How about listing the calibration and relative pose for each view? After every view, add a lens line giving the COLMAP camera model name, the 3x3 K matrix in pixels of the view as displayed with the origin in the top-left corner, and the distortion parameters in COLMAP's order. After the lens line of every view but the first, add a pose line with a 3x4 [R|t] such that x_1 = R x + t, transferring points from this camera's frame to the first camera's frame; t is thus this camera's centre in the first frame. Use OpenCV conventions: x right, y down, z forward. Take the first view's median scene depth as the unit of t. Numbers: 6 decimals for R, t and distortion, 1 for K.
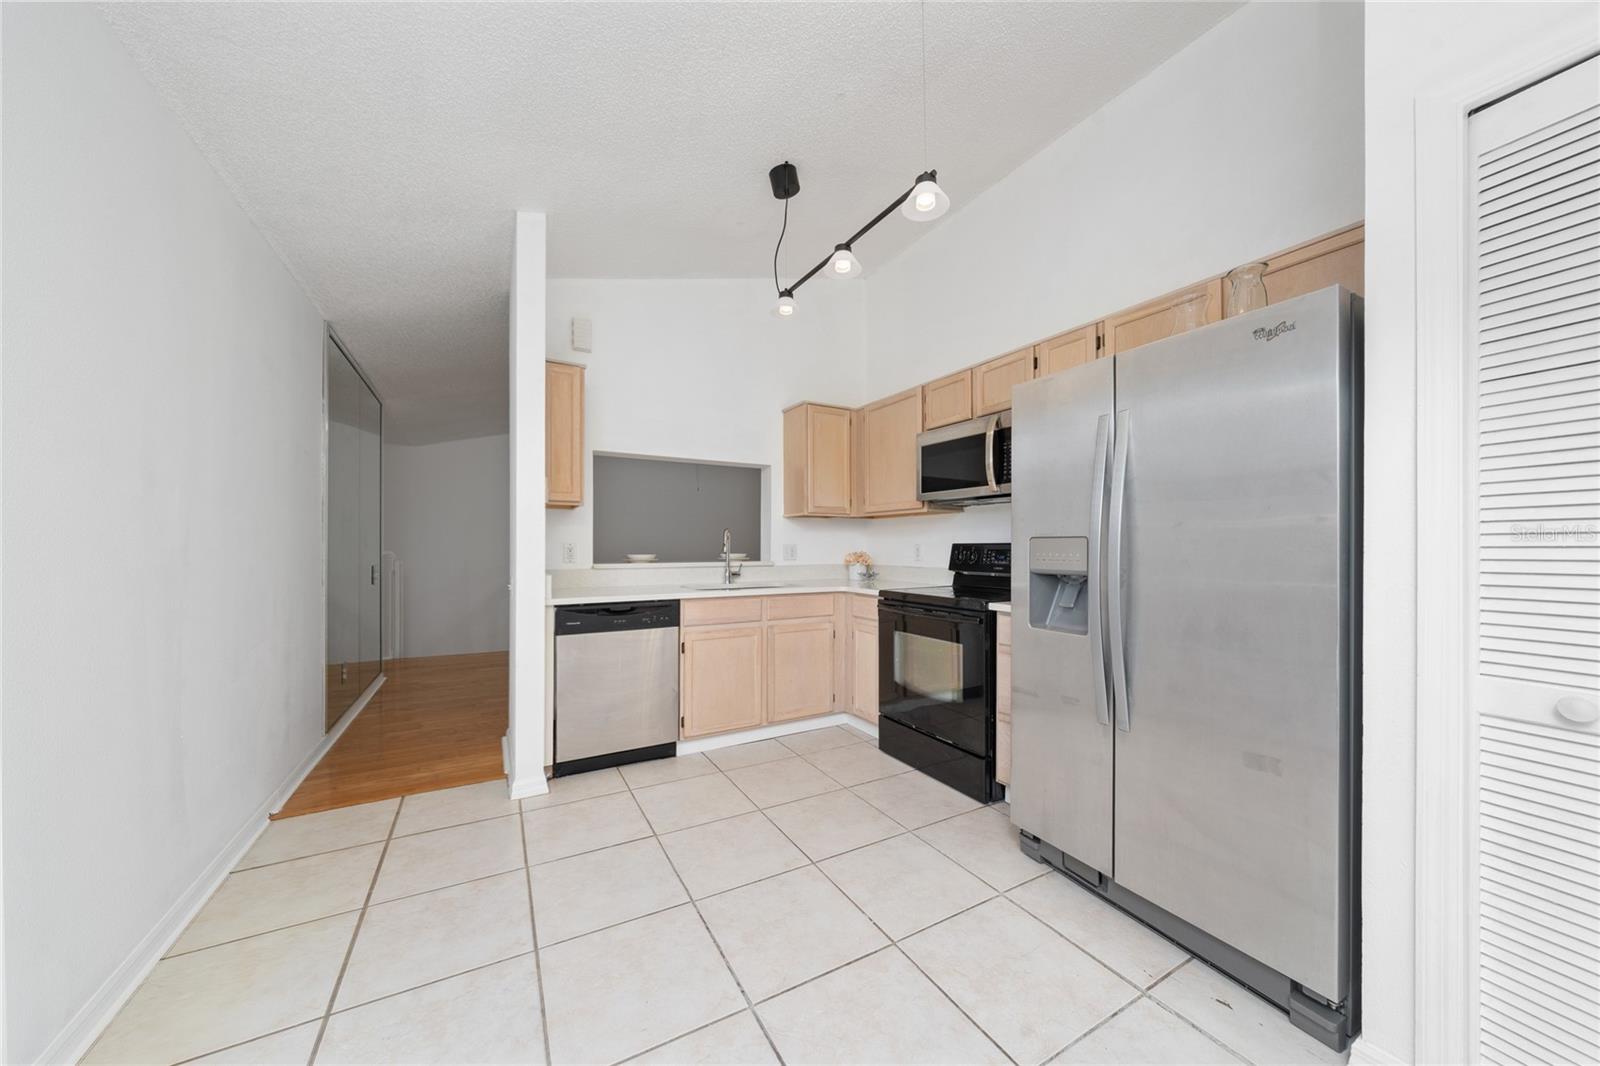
lens RADIAL K [[553.2, 0, 795.9], [0, 553.2, 547.8], [0, 0, 1]] dist [-0.006852, -0.000179]
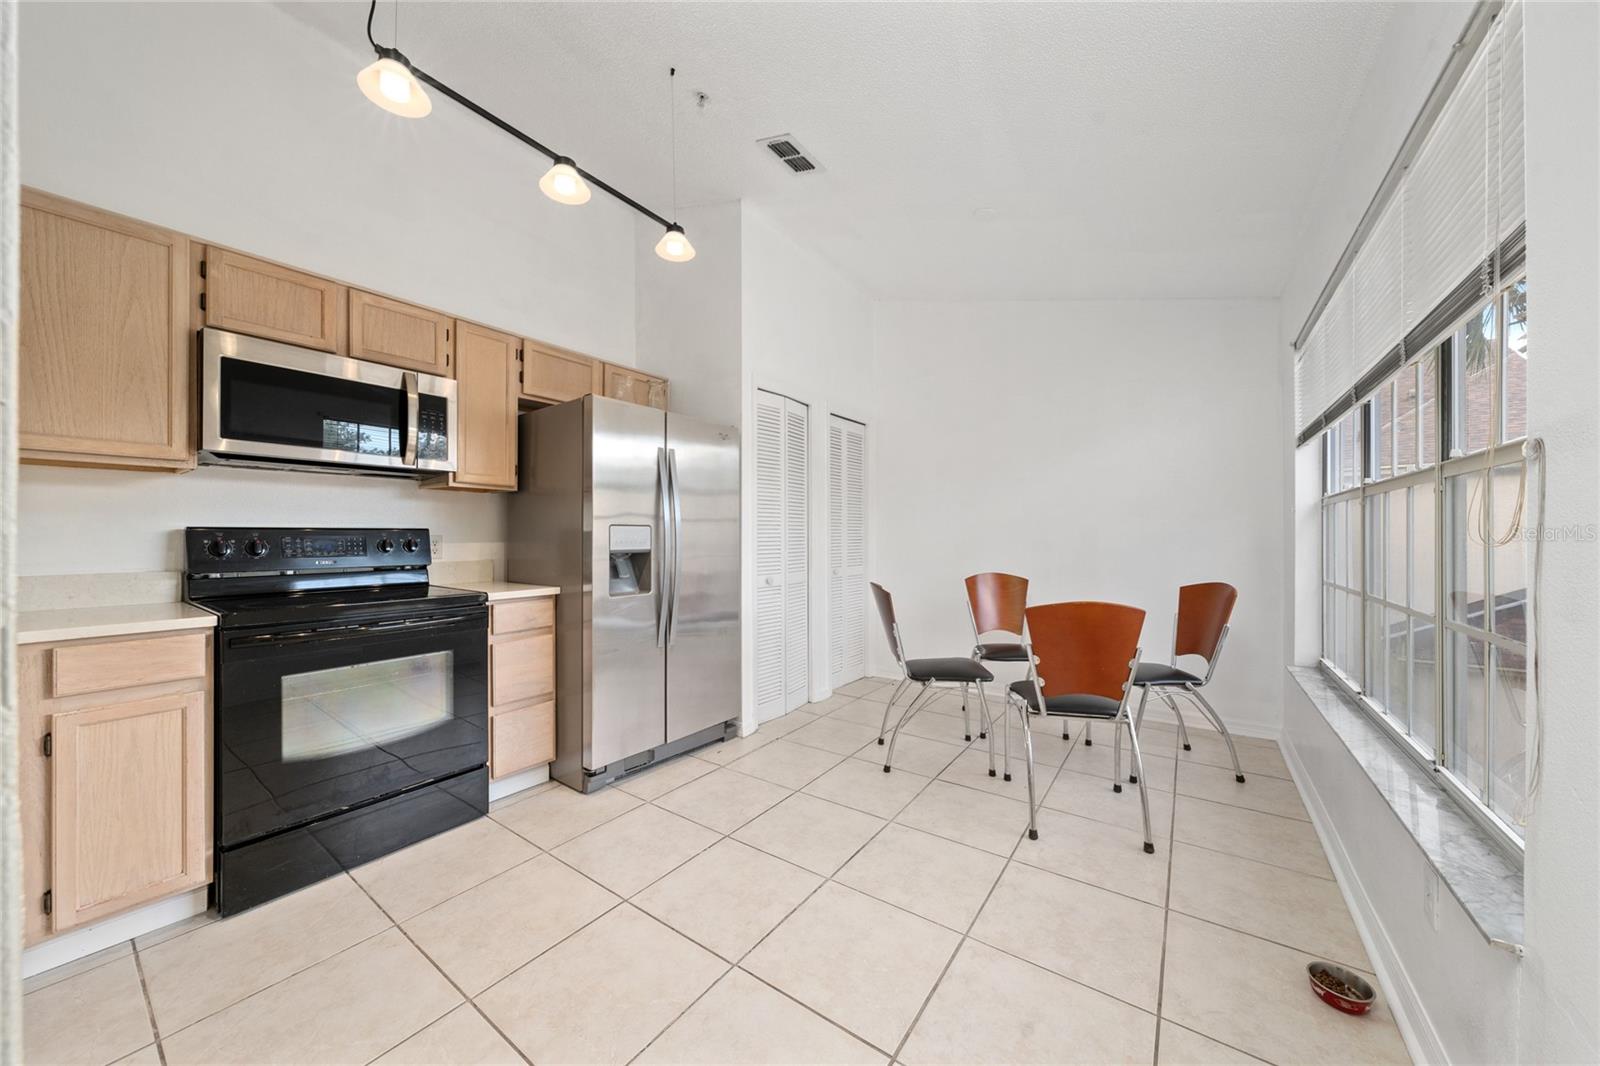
lens RADIAL K [[553.2, 0, 796.2], [0, 553.2, 536.6], [0, 0, 1]] dist [-0.006852, -0.000179]
pose [[-0.436103, -0.004819, 0.899884, -0.650524], [-0.000784, 0.999987, 0.004975, -0.001219], [-0.899896, 0.001465, -0.436101, 0.862361]]
